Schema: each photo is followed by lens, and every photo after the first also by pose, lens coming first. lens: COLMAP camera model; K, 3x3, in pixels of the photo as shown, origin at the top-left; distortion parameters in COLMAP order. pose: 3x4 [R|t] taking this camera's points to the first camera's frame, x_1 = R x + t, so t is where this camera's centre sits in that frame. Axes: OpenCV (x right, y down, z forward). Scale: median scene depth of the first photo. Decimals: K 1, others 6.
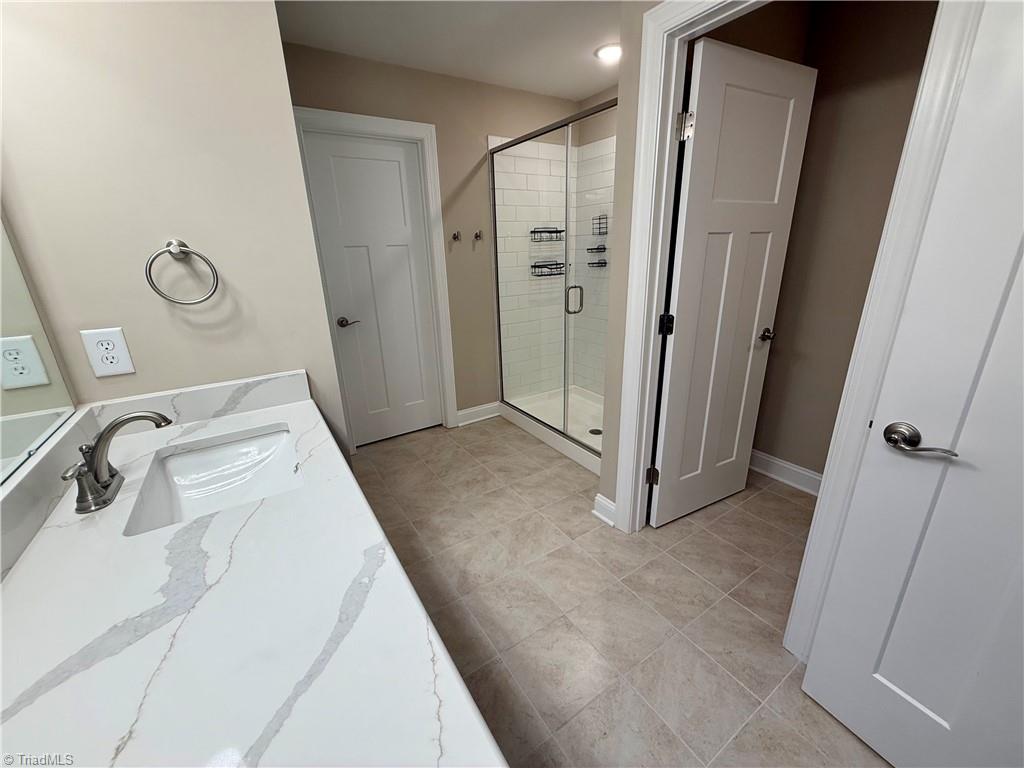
lens RADIAL K [[411.3, 0, 513.7], [0, 411.3, 381.5], [0, 0, 1]] dist [0.001177, 0.000201]
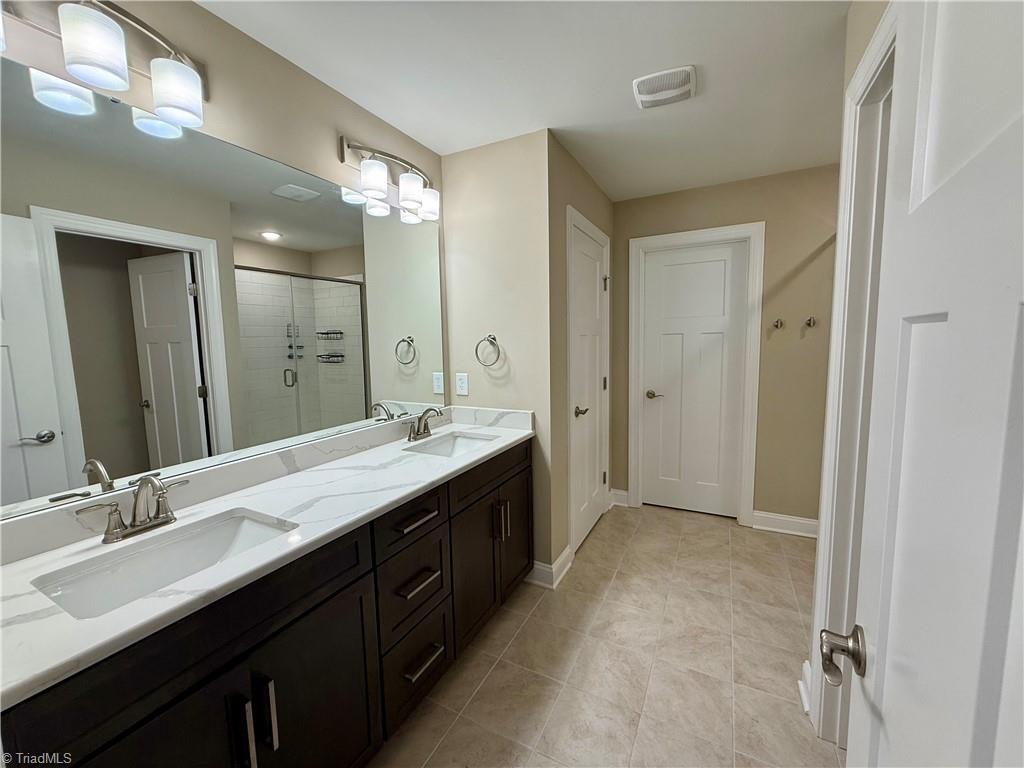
lens RADIAL K [[408.9, 0, 512.0], [0, 408.9, 384.0], [0, 0, 1]] dist [-0.000332, 0.000237]
pose [[0.487558, 0.109596, -0.866185, 0.555287], [-0.265638, 0.963678, -0.027591, -0.045024], [0.831699, 0.243544, 0.498962, 0.080798]]
